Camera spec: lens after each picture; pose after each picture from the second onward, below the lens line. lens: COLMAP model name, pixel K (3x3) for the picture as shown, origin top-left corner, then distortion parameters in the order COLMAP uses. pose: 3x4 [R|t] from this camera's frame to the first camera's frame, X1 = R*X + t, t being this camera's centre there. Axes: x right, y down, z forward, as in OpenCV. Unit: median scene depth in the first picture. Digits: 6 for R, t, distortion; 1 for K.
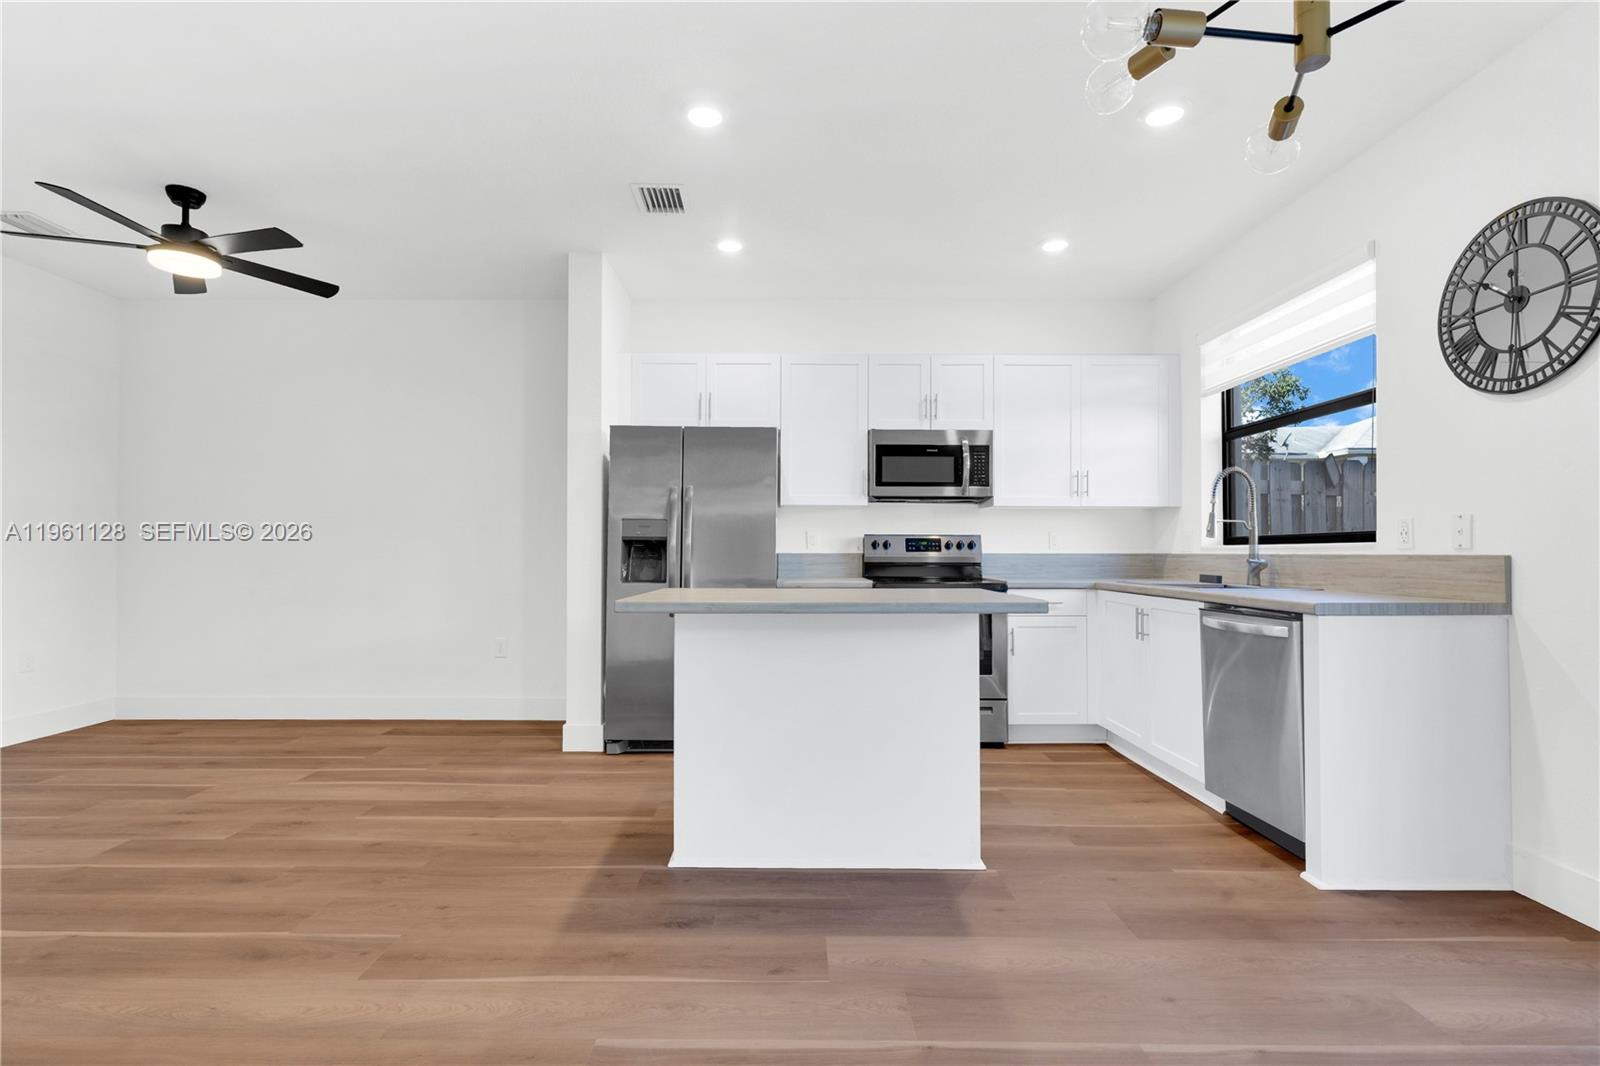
lens RADIAL K [[749.0, 0, 763.4], [0, 749.0, 536.7], [0, 0, 1]] dist [-0.000496, 0.001662]
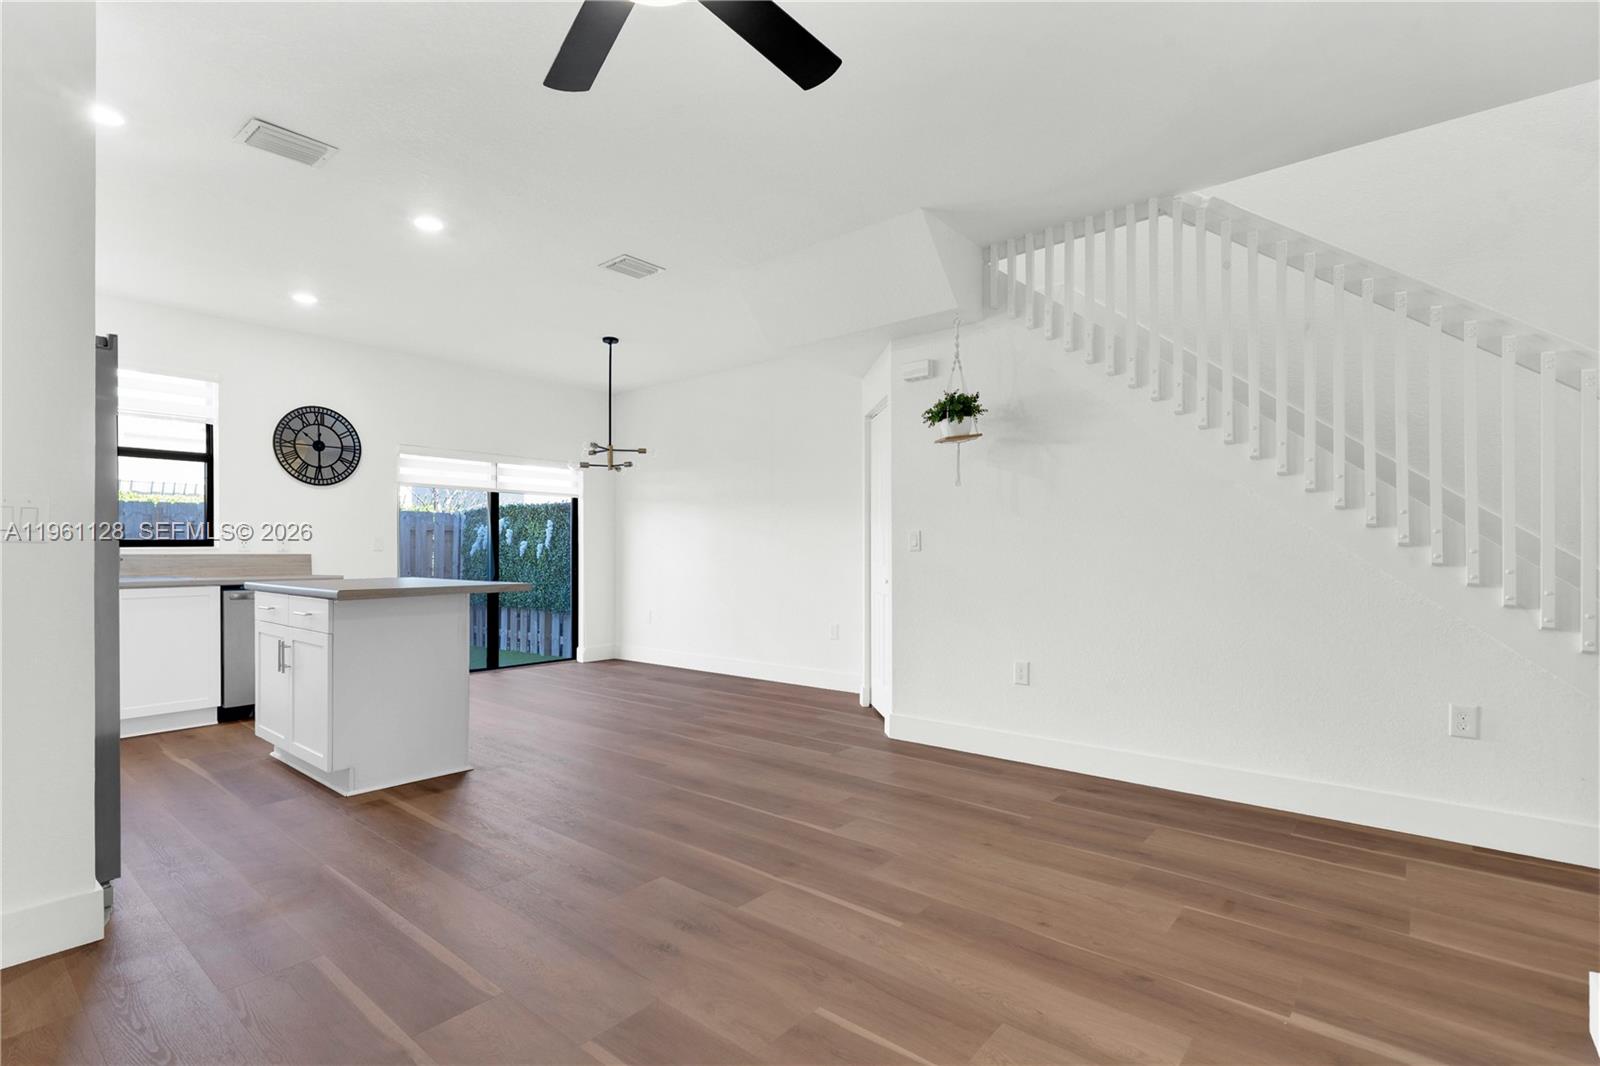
lens RADIAL K [[749.0, 0, 815.6], [0, 749.0, 535.5], [0, 0, 1]] dist [-0.000496, 0.001662]
pose [[-0.794041, 0.014004, 0.607703, -1.336494], [-0.012896, 0.999122, -0.039873, 0.032379], [-0.607727, -0.039498, -0.793163, 1.524367]]
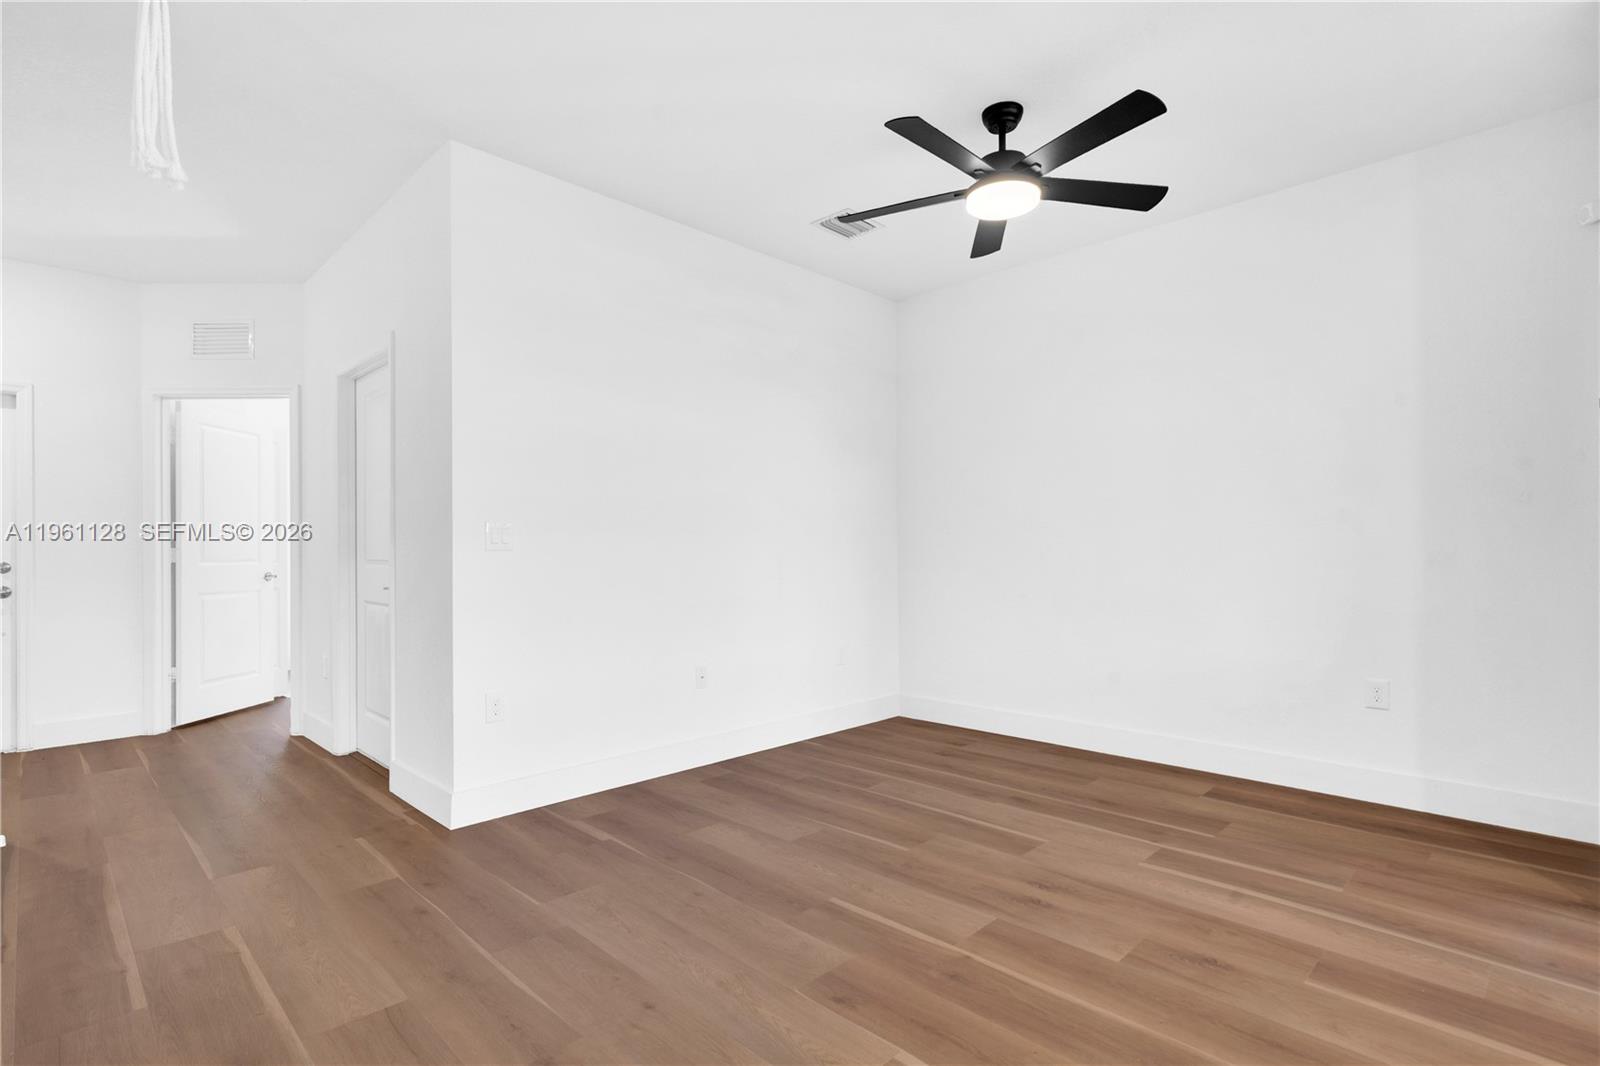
lens RADIAL K [[760.3, 0, 796.5], [0, 760.3, 541.1], [0, 0, 1]] dist [-0.000552, -0.000998]
pose [[0.721610, -0.010317, -0.692223, -0.420892], [0.015558, 0.999878, 0.001316, 0.008499], [0.692125, -0.011719, 0.721683, 0.276551]]
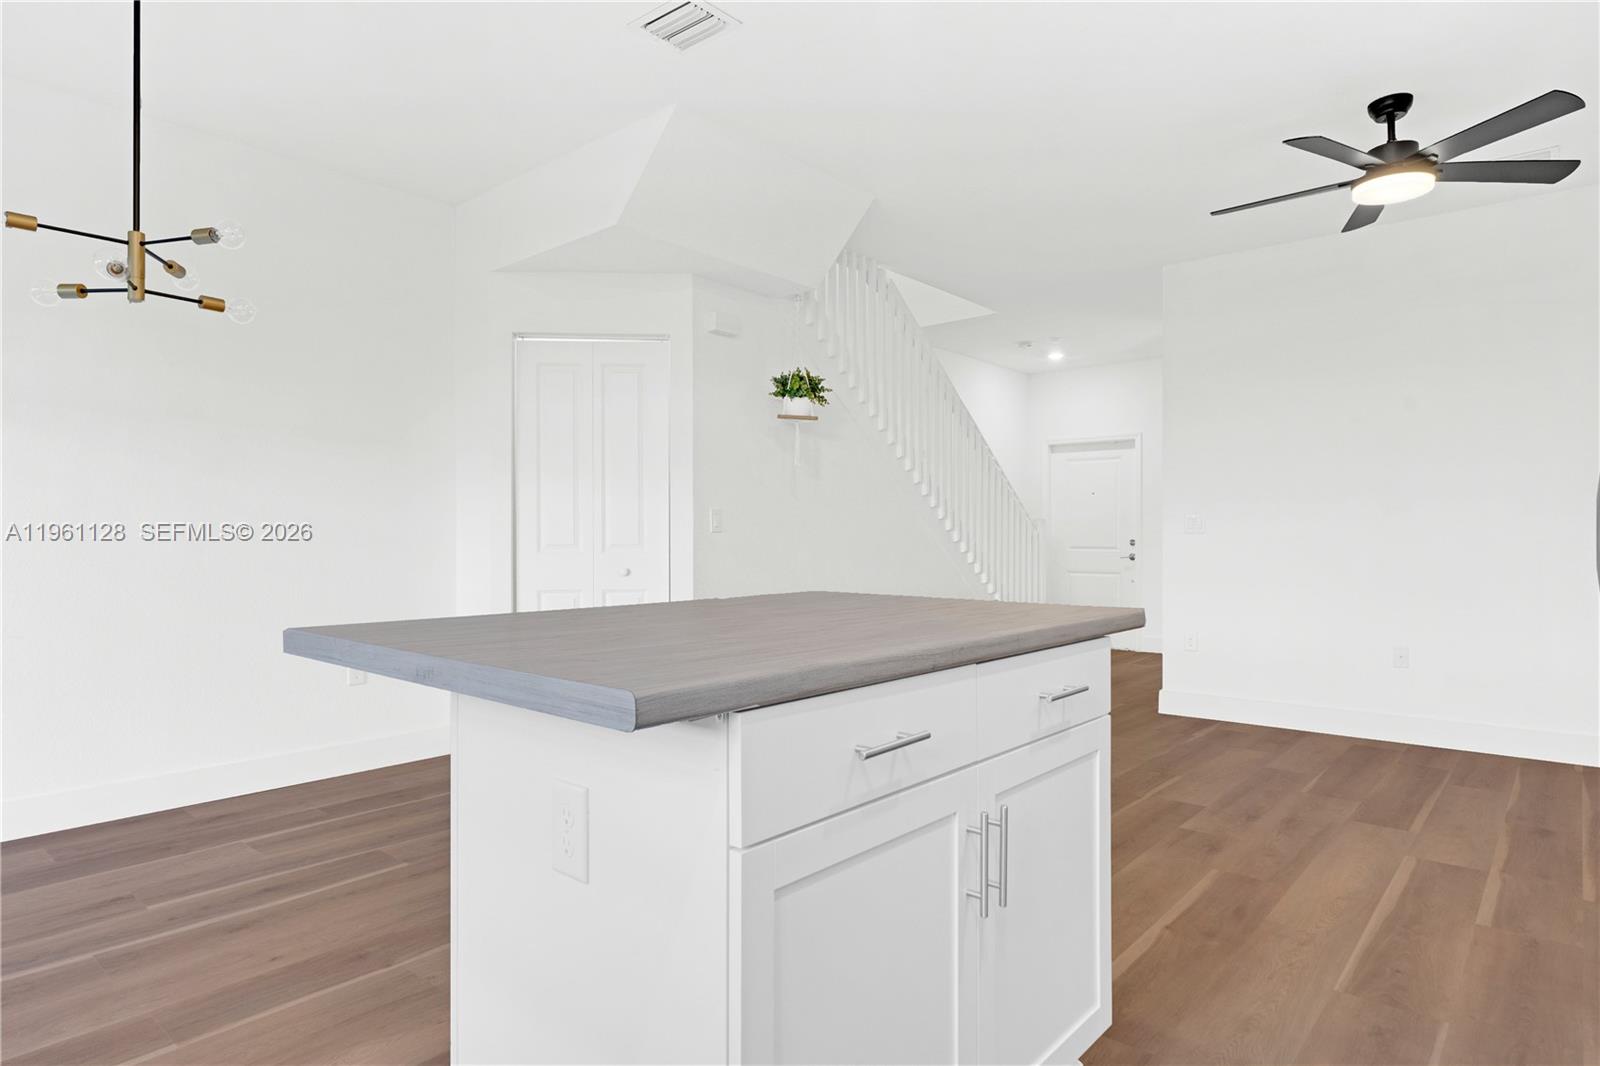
lens RADIAL K [[904.2, 0, 786.4], [0, 904.2, 532.2], [0, 0, 1]] dist [0.007384, -0.002056]
pose [[-0.639467, -0.002058, -0.768816, 0.498595], [0.017932, 0.999684, -0.017591, 0.026051], [0.768610, -0.025035, -0.639228, 1.303845]]
